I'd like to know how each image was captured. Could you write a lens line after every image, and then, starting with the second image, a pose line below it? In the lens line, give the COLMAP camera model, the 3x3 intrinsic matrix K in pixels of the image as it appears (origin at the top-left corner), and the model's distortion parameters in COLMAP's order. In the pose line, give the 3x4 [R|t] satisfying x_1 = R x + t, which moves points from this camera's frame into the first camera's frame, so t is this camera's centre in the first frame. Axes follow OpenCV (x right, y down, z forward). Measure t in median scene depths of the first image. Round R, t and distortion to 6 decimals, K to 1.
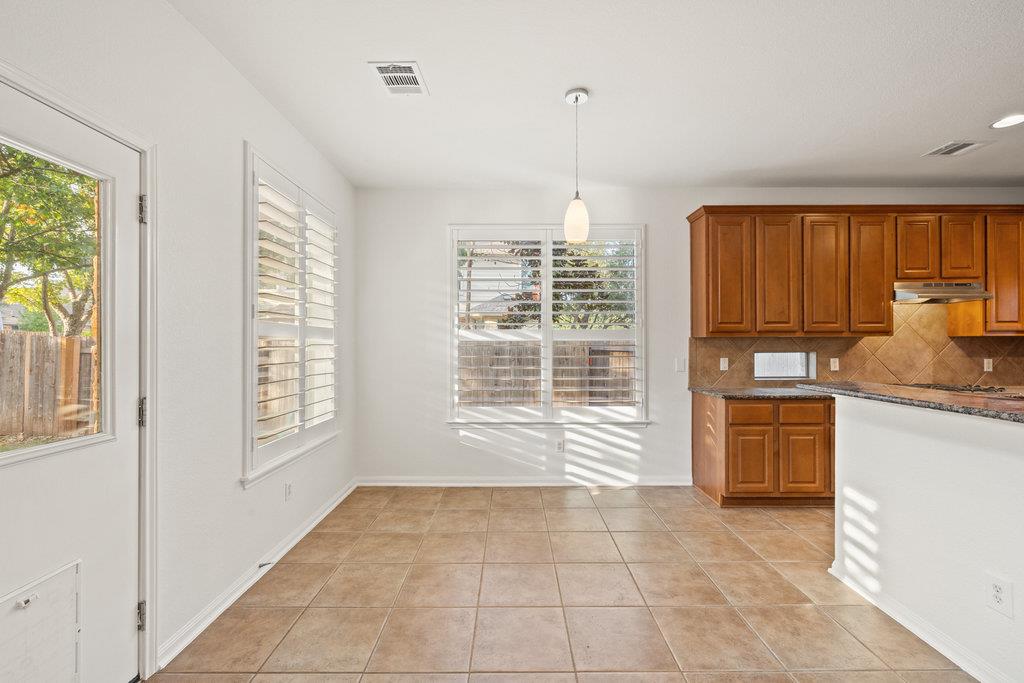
lens RADIAL K [[427.9, 0, 512.5], [0, 427.9, 343.0], [0, 0, 1]] dist [0.002824, 0.000081]
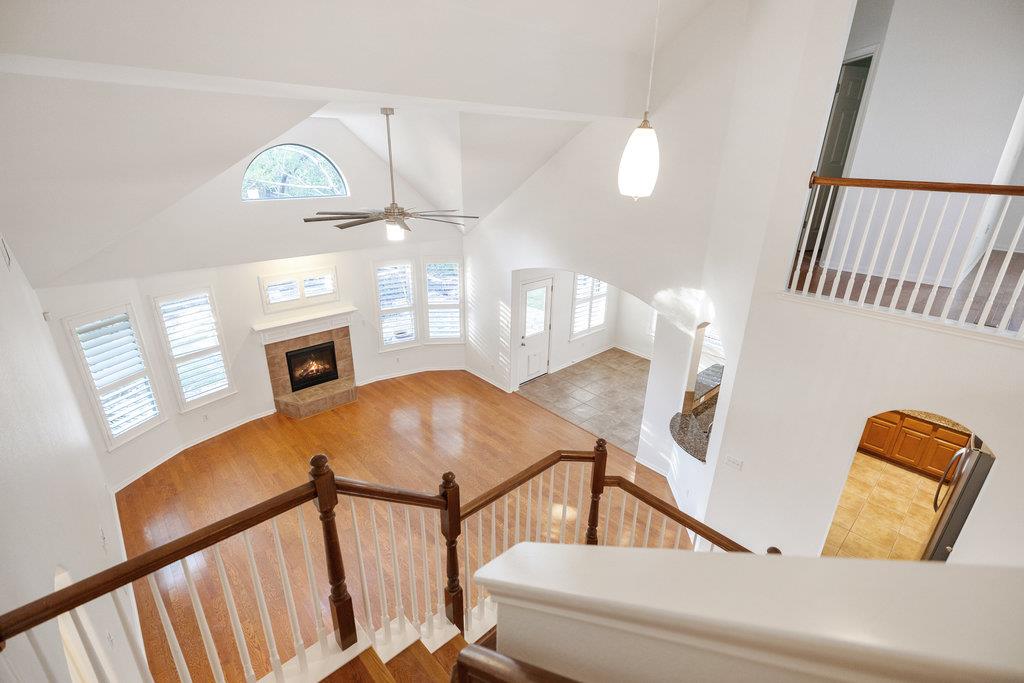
lens RADIAL K [[471.5, 0, 512.4], [0, 471.5, 343.4], [0, 0, 1]] dist [0.000030, 0.000000]
pose [[0.673337, 0.284124, -0.682562, 1.681023], [-0.012030, 0.927298, 0.374131, -1.078779], [0.739238, -0.243705, 0.627802, -1.792931]]
